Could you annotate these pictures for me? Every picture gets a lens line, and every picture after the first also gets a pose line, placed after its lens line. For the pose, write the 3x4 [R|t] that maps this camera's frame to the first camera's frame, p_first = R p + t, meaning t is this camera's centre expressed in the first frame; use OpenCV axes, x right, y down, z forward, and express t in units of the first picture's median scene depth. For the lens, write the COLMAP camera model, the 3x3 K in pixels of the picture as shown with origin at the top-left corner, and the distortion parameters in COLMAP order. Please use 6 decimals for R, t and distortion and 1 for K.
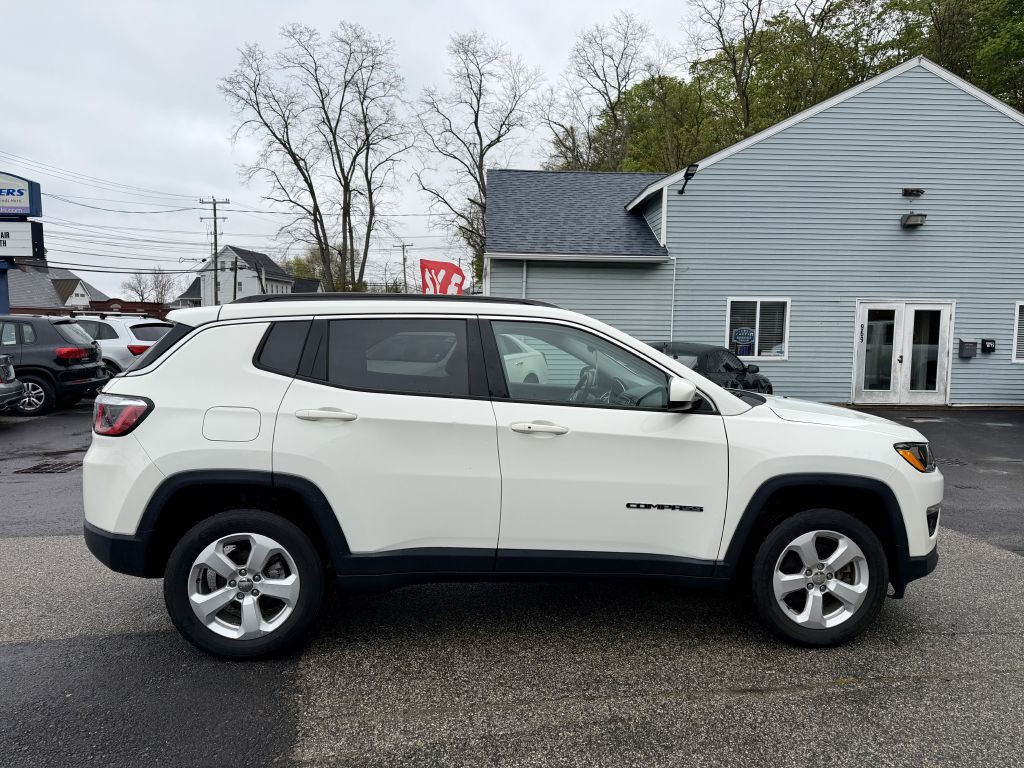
lens RADIAL K [[728.8, 0, 516.3], [0, 728.8, 380.0], [0, 0, 1]] dist [0.027116, -0.020829]
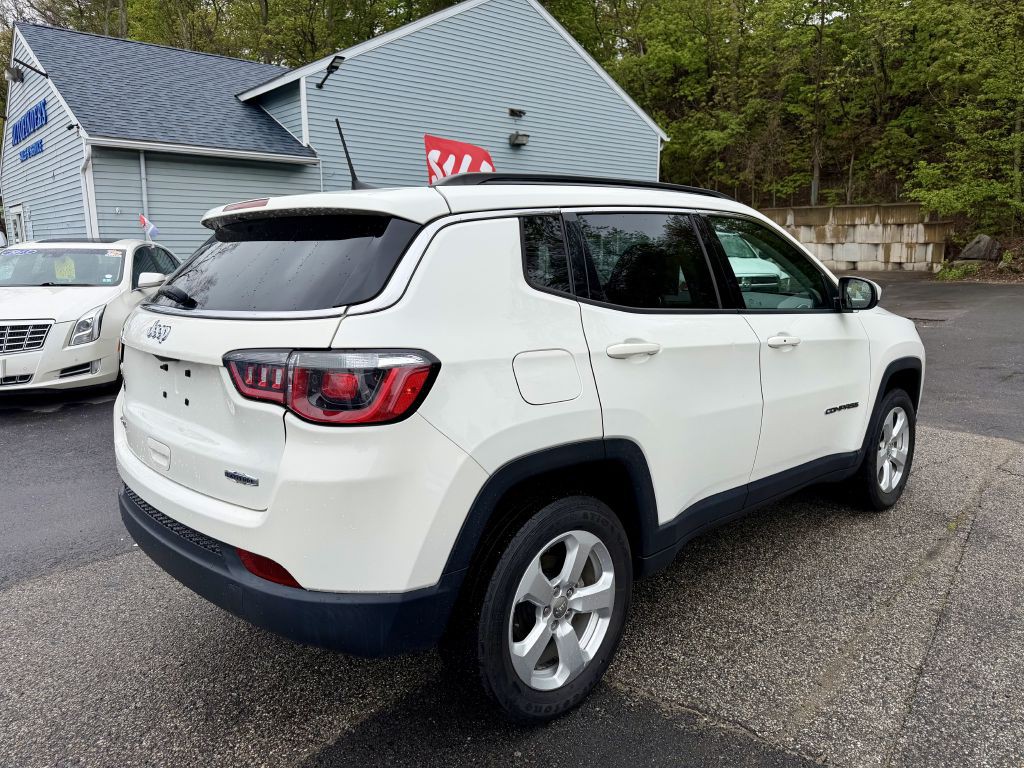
lens RADIAL K [[728.8, 0, 510.3], [0, 728.8, 377.2], [0, 0, 1]] dist [0.027116, -0.020829]
pose [[0.780067, -0.120584, 0.613967, -0.719059], [0.051302, 0.990276, 0.129310, -0.021031], [-0.623589, -0.069373, 0.778668, 0.464217]]
